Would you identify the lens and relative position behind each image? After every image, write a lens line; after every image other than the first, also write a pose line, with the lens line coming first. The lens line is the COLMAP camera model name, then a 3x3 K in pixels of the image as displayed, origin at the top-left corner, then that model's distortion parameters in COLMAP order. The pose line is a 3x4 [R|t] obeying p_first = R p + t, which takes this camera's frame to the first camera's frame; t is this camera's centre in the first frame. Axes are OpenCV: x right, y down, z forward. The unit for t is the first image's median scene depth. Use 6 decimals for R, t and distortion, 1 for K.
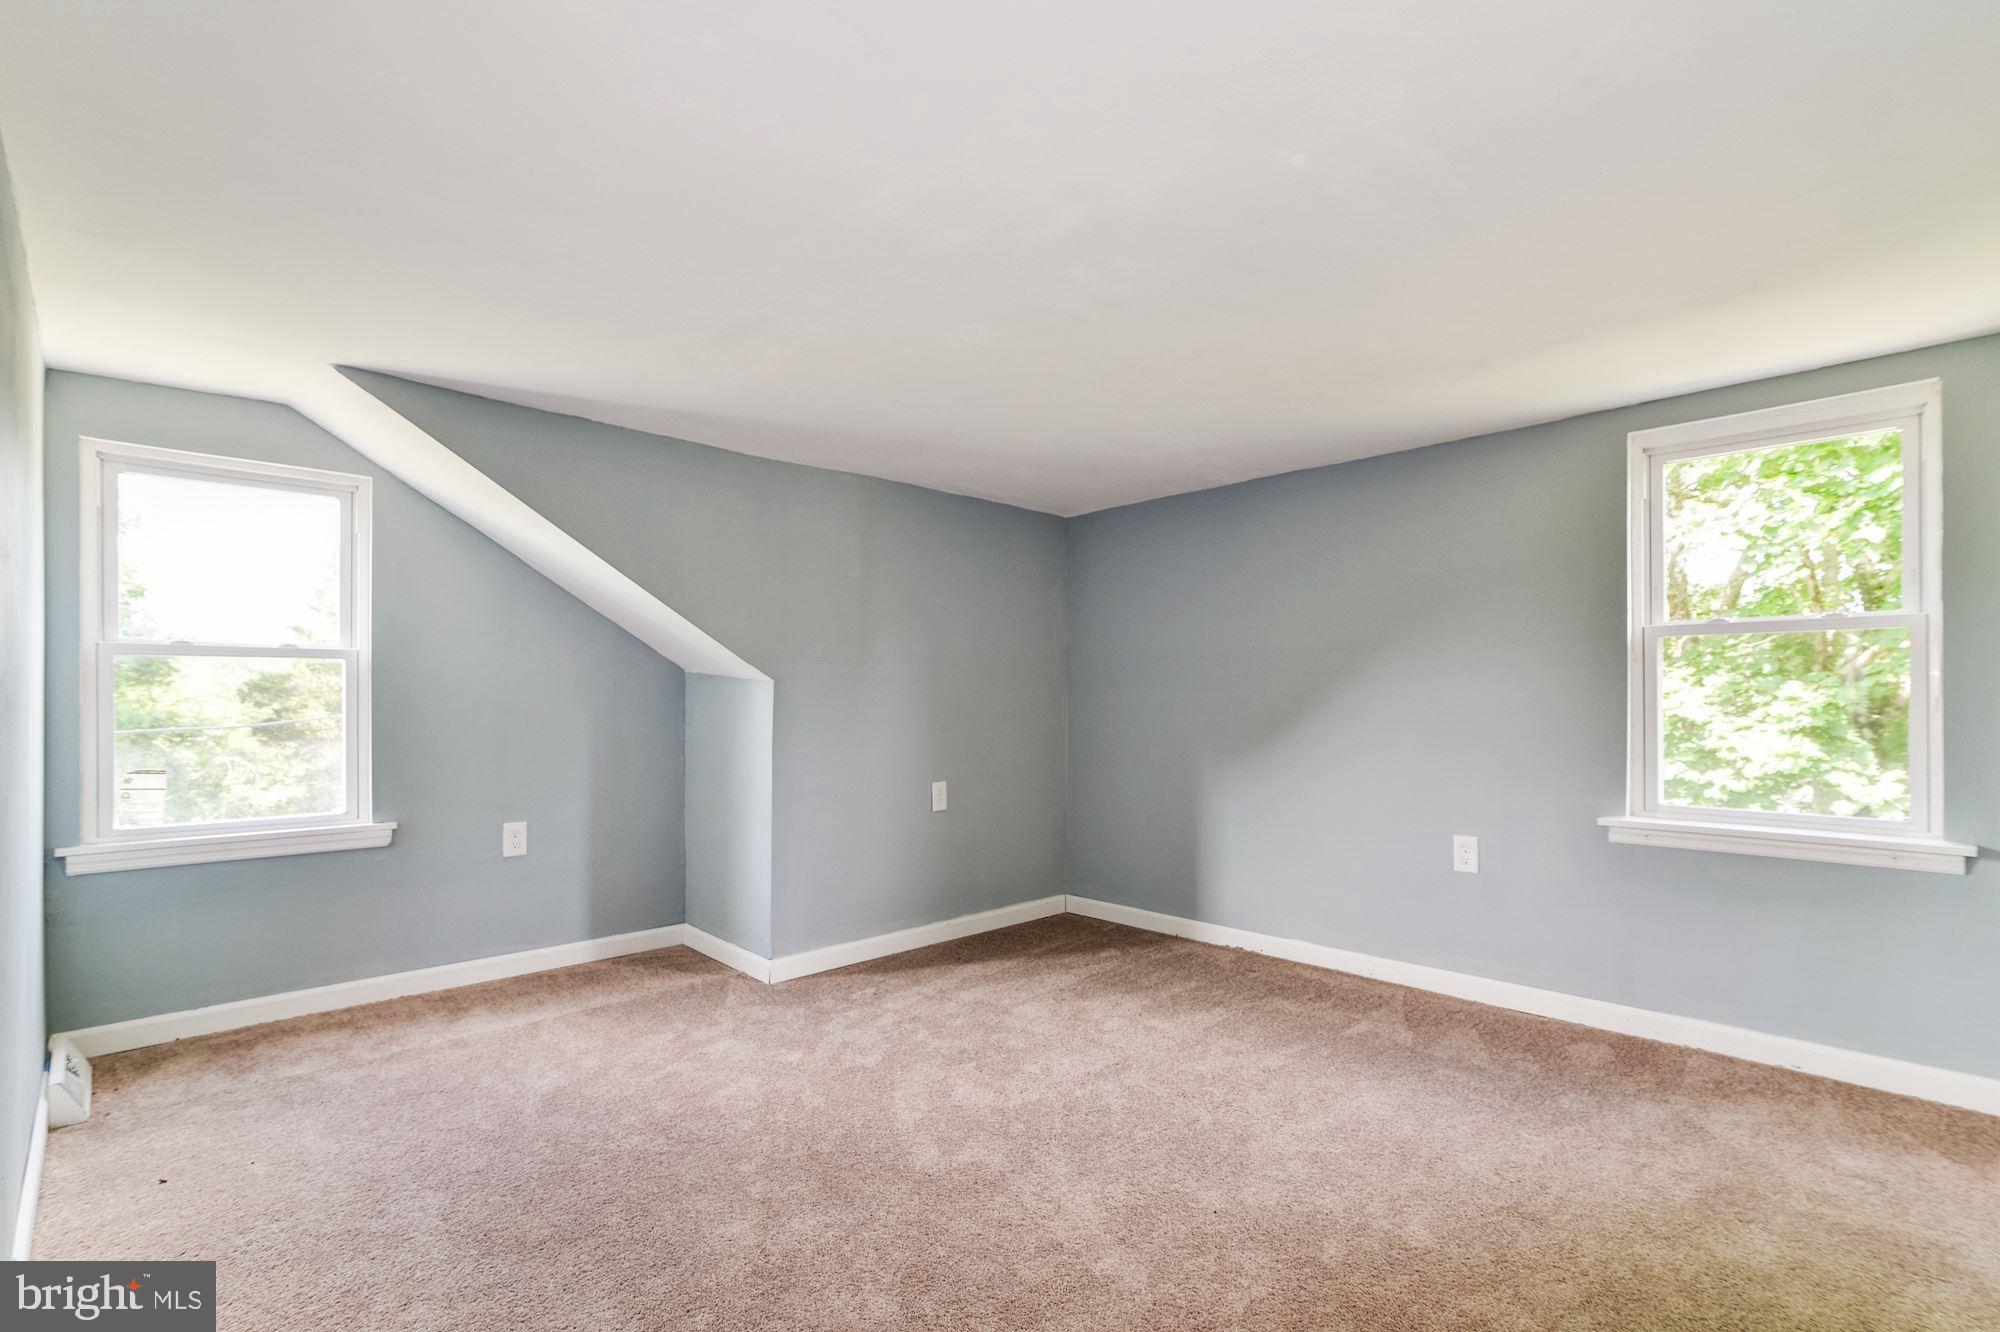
lens RADIAL K [[912.9, 0, 1017.5], [0, 912.9, 679.6], [0, 0, 1]] dist [-0.002818, 0.001294]
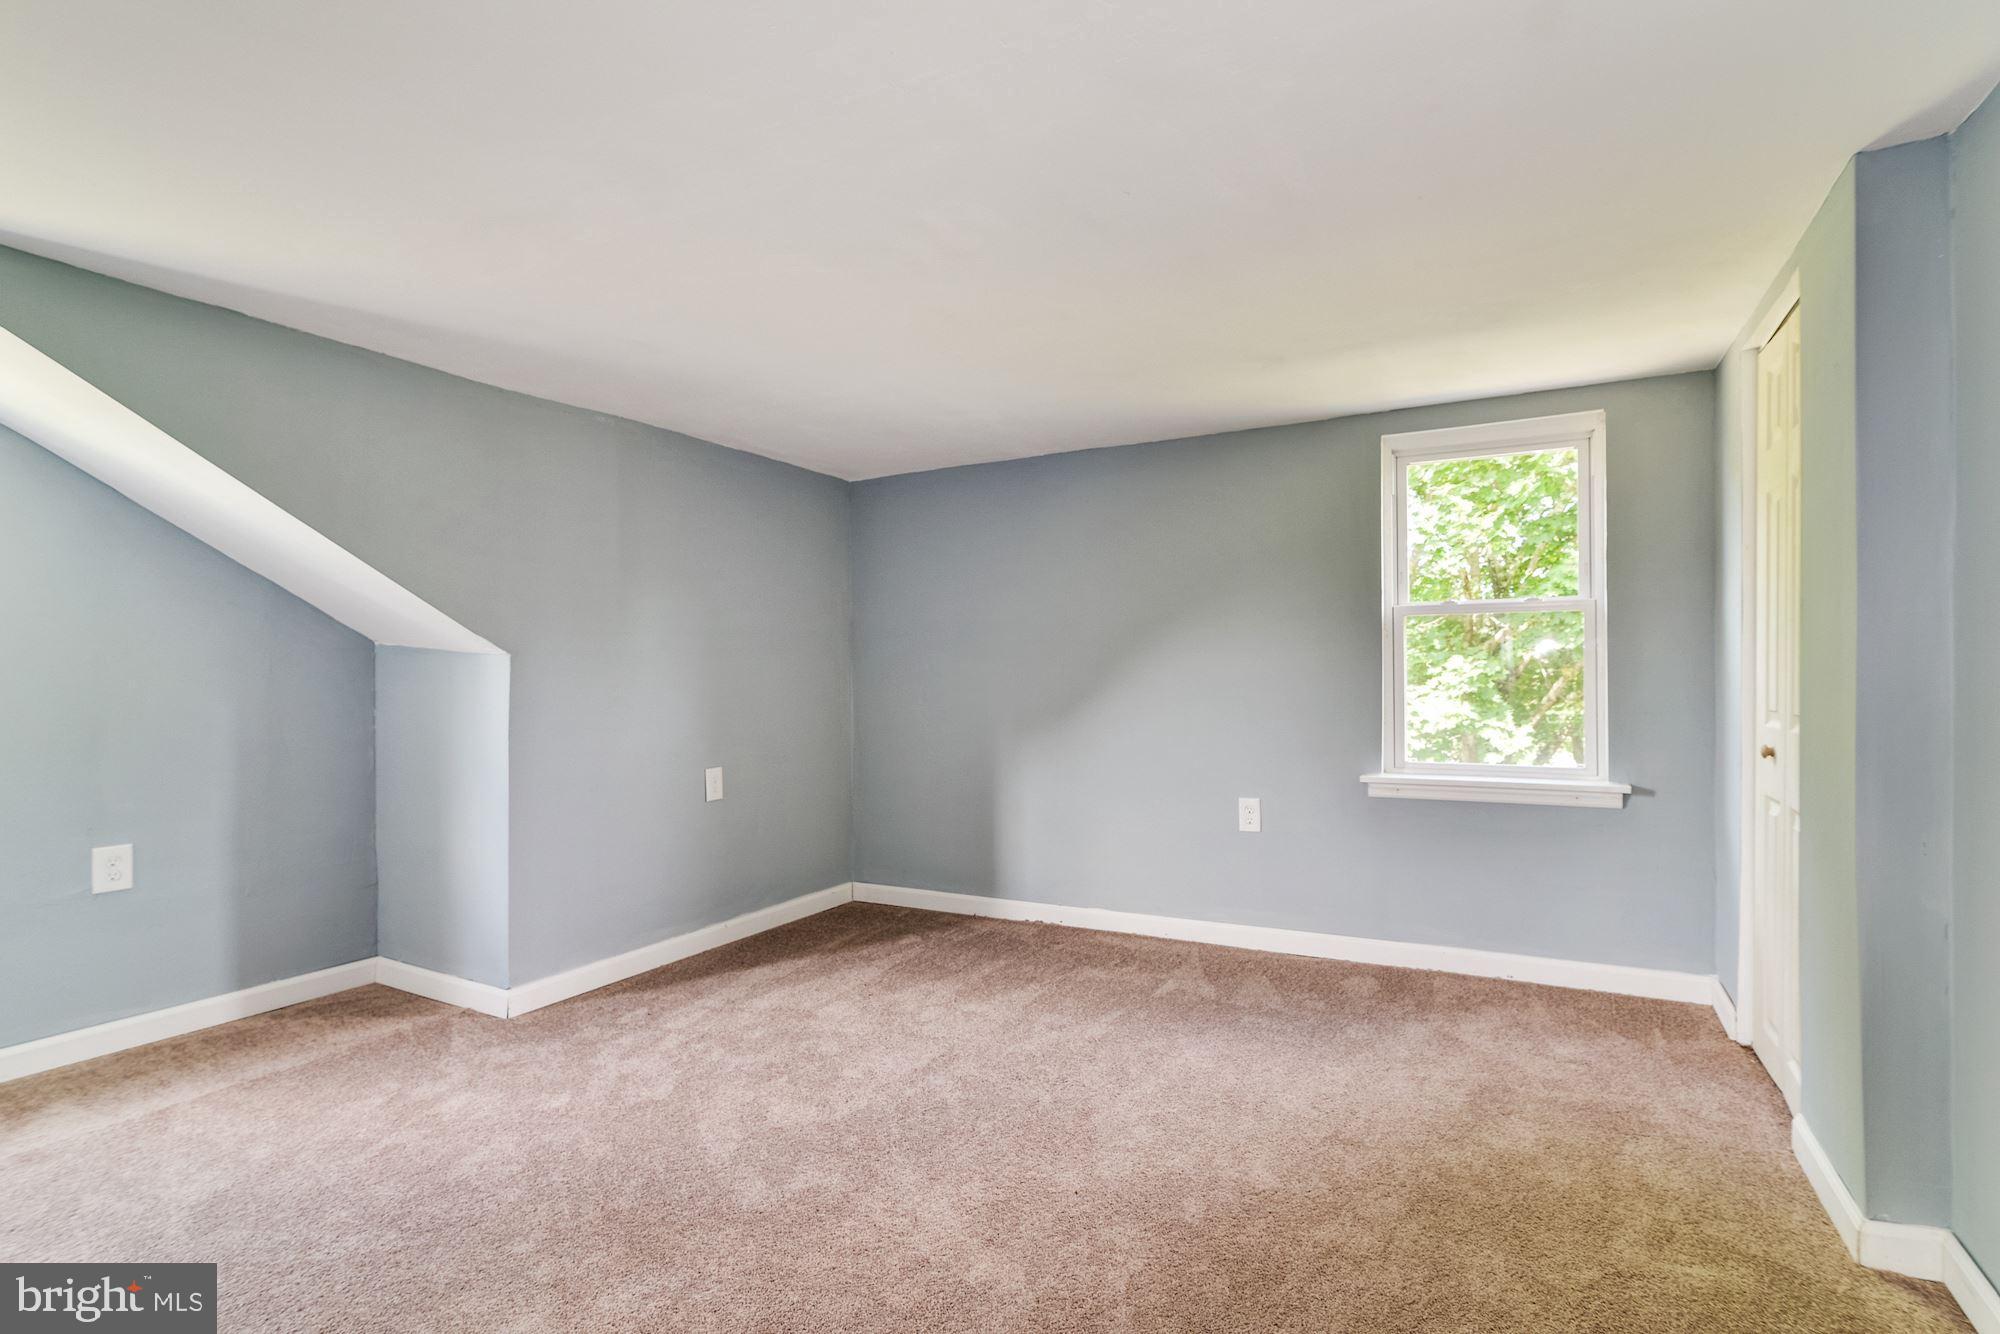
lens RADIAL K [[912.9, 0, 995.5], [0, 912.9, 662.1], [0, 0, 1]] dist [-0.002818, 0.001294]
pose [[0.944211, -0.003038, 0.329327, -0.151210], [0.000908, 0.999978, 0.006622, 0.003134], [-0.329340, -0.005953, 0.944193, 0.081396]]
